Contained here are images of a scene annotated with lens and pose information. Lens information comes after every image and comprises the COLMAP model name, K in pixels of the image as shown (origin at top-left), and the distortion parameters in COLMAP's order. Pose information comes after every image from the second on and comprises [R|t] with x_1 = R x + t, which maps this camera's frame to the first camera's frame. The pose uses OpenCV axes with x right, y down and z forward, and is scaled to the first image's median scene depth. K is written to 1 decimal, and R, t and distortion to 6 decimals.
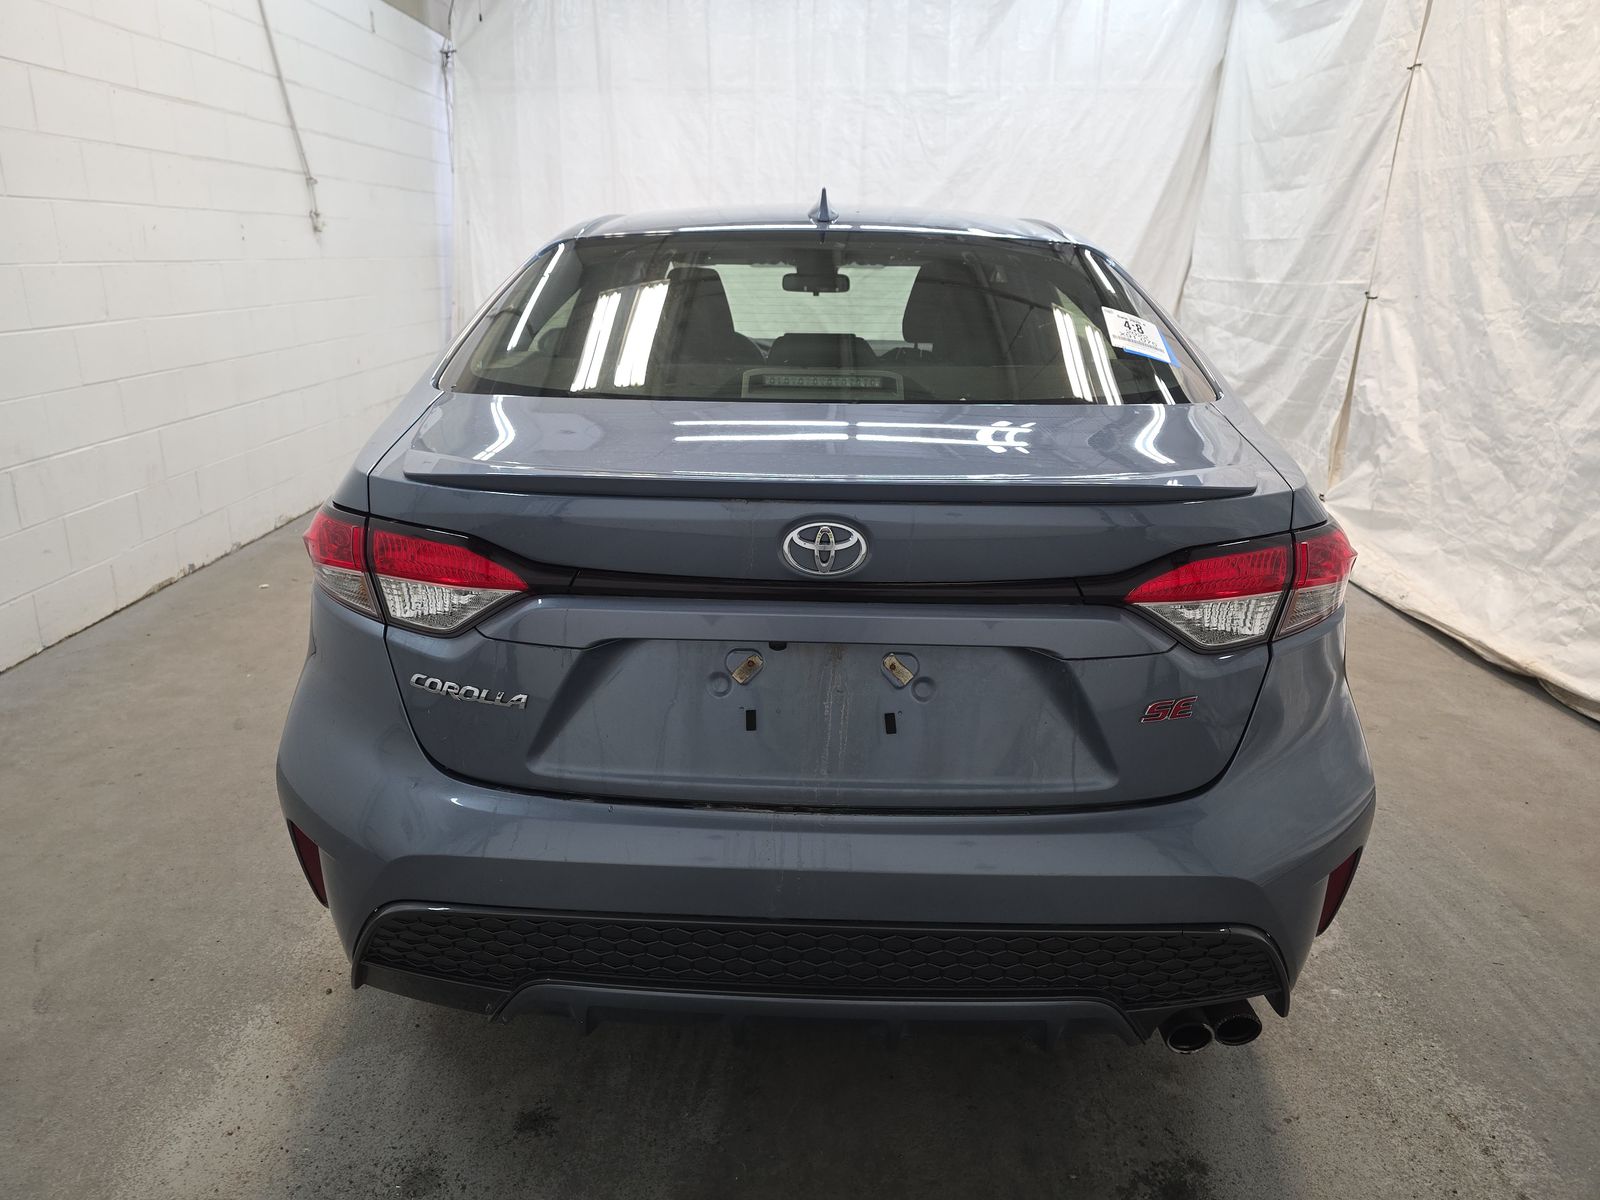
lens RADIAL K [[1066.6, 0, 771.4], [0, 1066.6, 611.7], [0, 0, 1]] dist [0.040130, -0.037594]
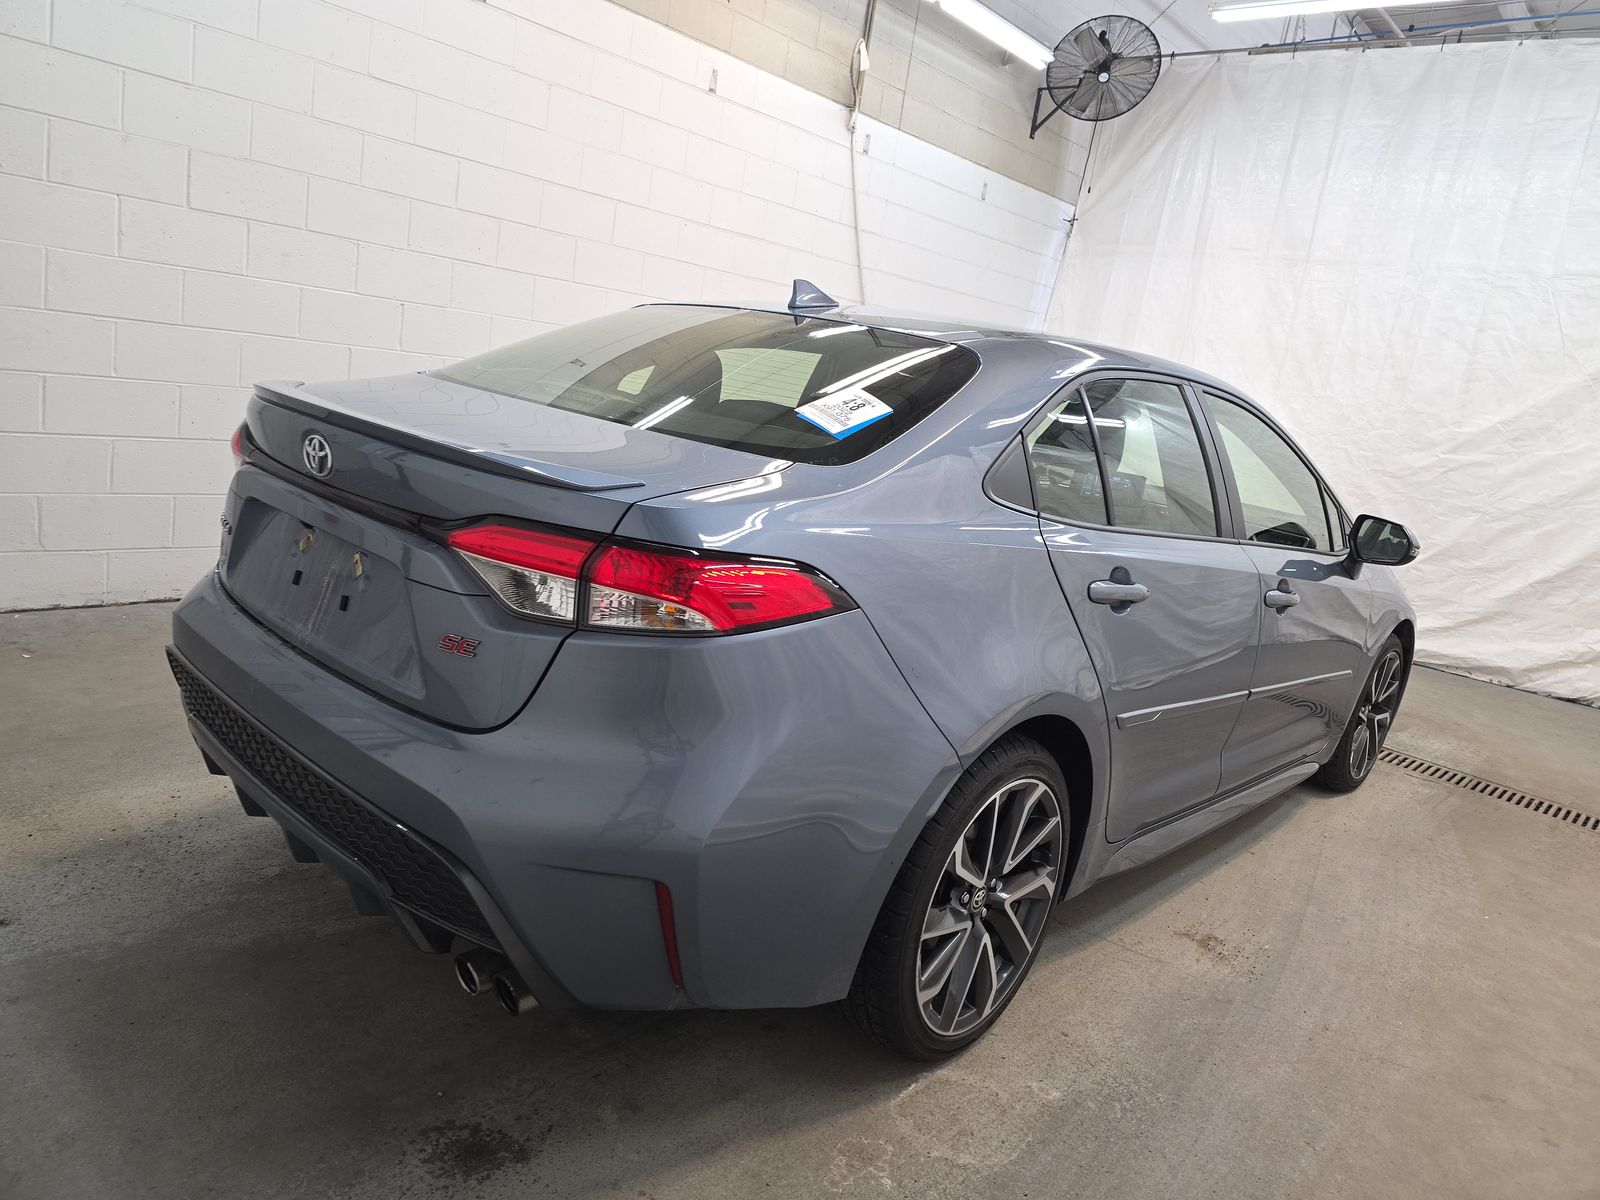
lens RADIAL K [[1066.6, 0, 782.8], [0, 1066.6, 600.0], [0, 0, 1]] dist [0.040130, -0.037594]
pose [[0.749487, 0.241719, -0.616312, 0.428942], [-0.336352, 0.940886, -0.040015, -0.008892], [0.570207, 0.237288, 0.786485, 0.085028]]
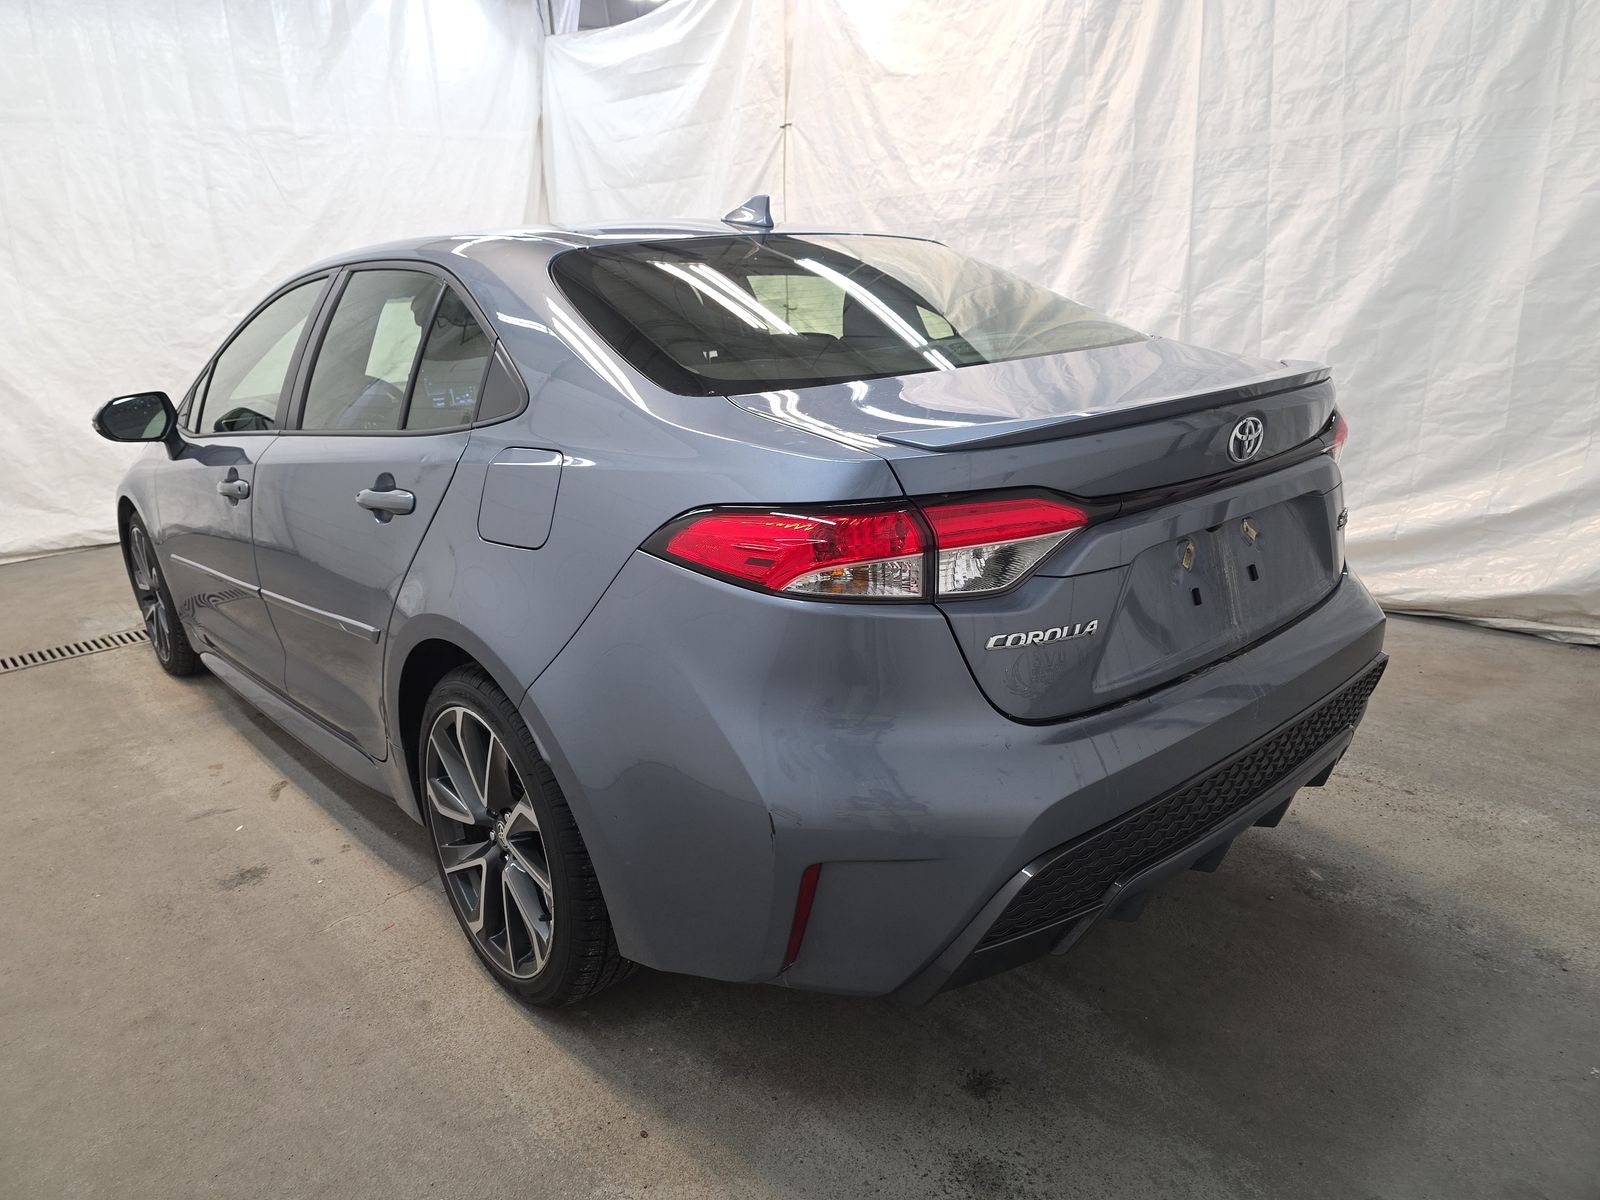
lens RADIAL K [[1066.6, 0, 792.5], [0, 1066.6, 600.4], [0, 0, 1]] dist [0.040130, -0.037594]
pose [[0.728775, -0.237914, 0.642093, -0.365971], [0.274060, 0.960664, 0.044895, -0.023985], [-0.627517, 0.143254, 0.765311, 0.112723]]
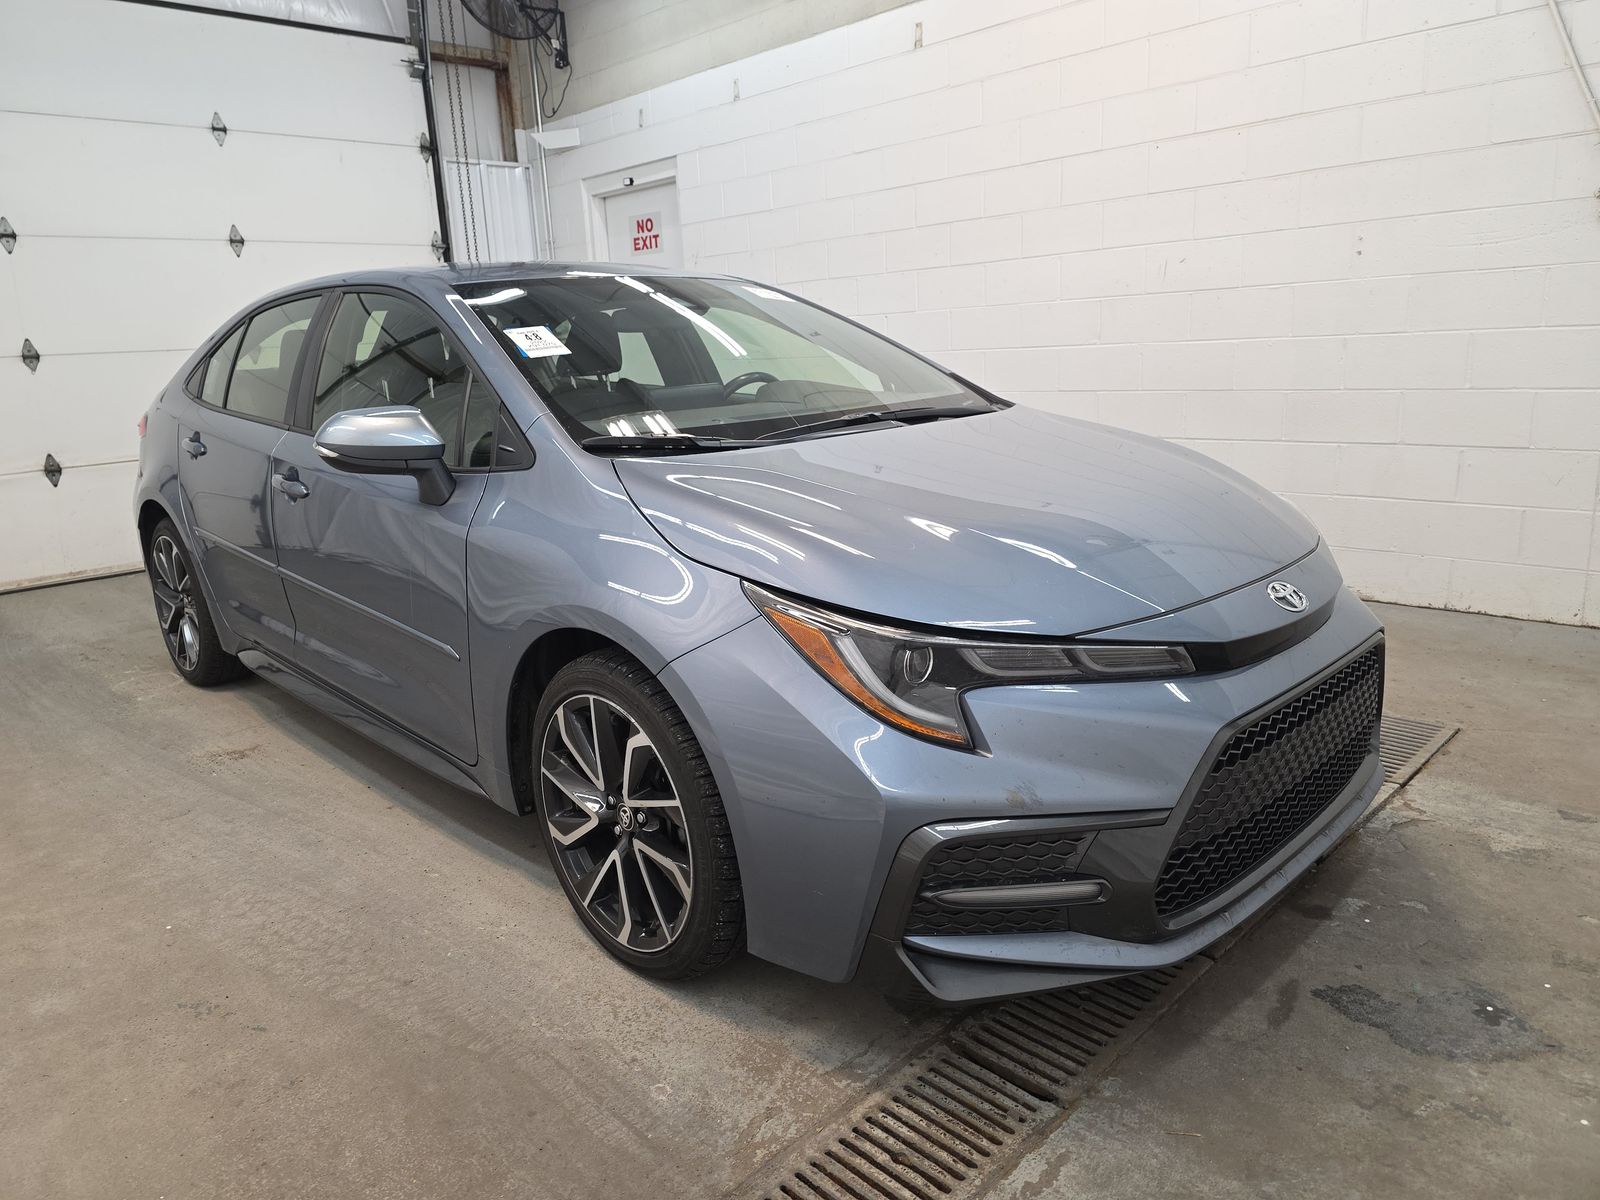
lens RADIAL K [[1066.6, 0, 797.4], [0, 1066.6, 607.1], [0, 0, 1]] dist [0.040130, -0.037594]
pose [[-0.688675, 0.197159, -0.697750, 0.519895], [-0.192930, 0.877801, 0.438455, -0.450587], [0.698931, 0.436570, -0.566482, 1.483007]]
